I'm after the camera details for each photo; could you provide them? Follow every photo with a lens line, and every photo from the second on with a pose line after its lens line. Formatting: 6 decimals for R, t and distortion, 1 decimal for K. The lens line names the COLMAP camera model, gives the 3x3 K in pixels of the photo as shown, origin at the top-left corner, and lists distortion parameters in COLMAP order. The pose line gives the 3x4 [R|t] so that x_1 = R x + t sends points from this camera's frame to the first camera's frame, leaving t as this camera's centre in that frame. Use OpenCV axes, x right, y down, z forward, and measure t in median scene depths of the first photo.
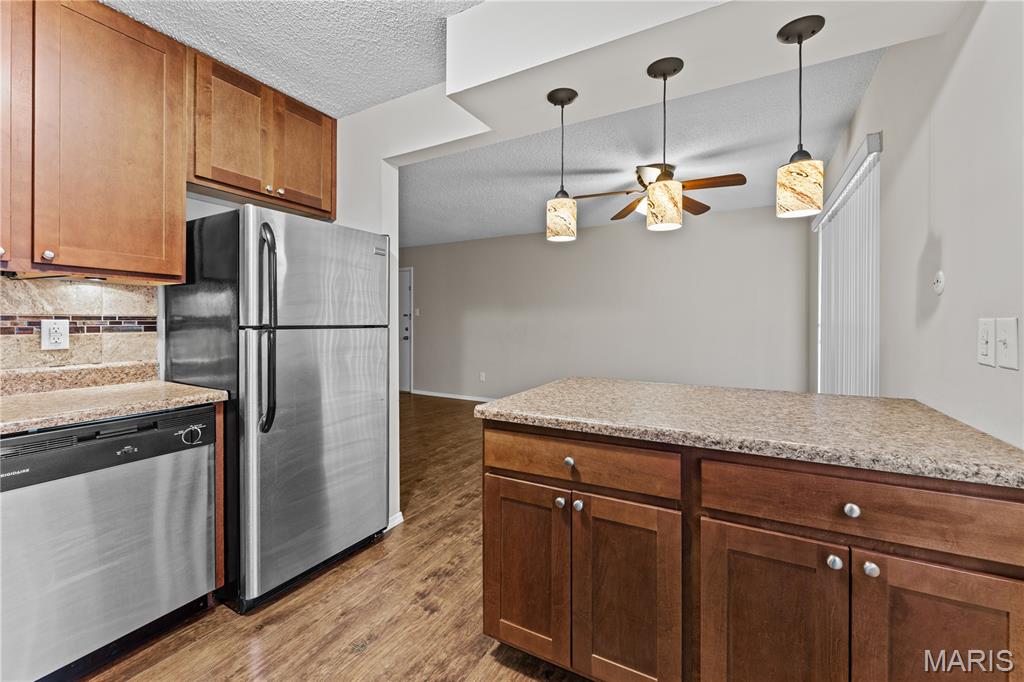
lens RADIAL K [[420.0, 0, 510.9], [0, 420.0, 317.1], [0, 0, 1]] dist [-0.000656, -0.000275]
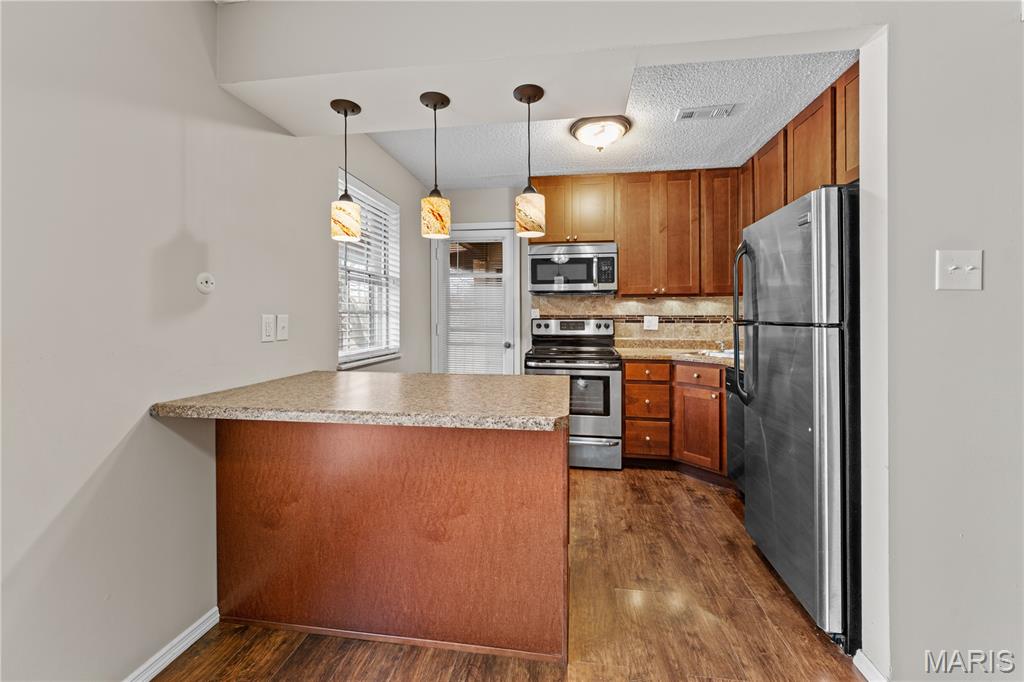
lens RADIAL K [[420.0, 0, 510.9], [0, 420.0, 317.1], [0, 0, 1]] dist [-0.000656, -0.000275]
pose [[-0.935363, -0.001258, -0.353686, 0.499424], [0.002515, 0.999945, -0.010208, 0.019419], [0.353679, -0.010437, -0.935309, 1.837579]]
